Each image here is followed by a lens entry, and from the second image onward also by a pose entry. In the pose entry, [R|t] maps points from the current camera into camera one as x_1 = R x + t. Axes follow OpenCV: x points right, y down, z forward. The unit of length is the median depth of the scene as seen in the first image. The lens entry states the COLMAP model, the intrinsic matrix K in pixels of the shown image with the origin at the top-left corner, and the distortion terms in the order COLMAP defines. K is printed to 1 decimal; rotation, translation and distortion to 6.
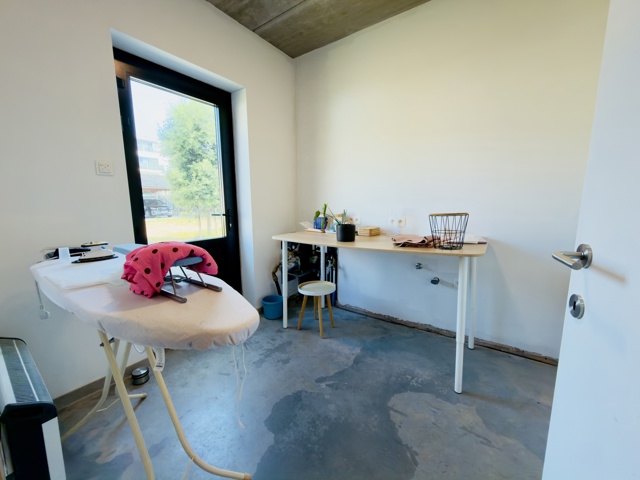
lens RADIAL K [[257.5, 0, 320.0], [0, 257.5, 240.0], [0, 0, 1]] dist [0.007360, -0.000181]
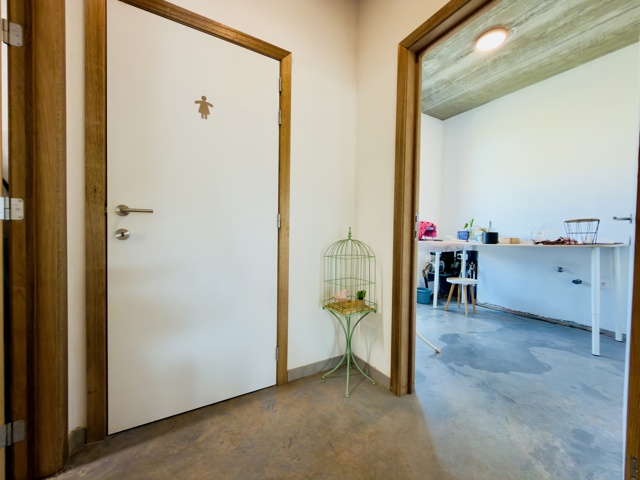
lens RADIAL K [[257.5, 0, 320.0], [0, 257.5, 240.0], [0, 0, 1]] dist [0.007360, -0.000181]
pose [[0.913354, 0.030366, -0.406034, -0.155203], [-0.079956, 0.991175, -0.105729, 0.182841], [0.399240, 0.129032, 0.907721, -0.574334]]
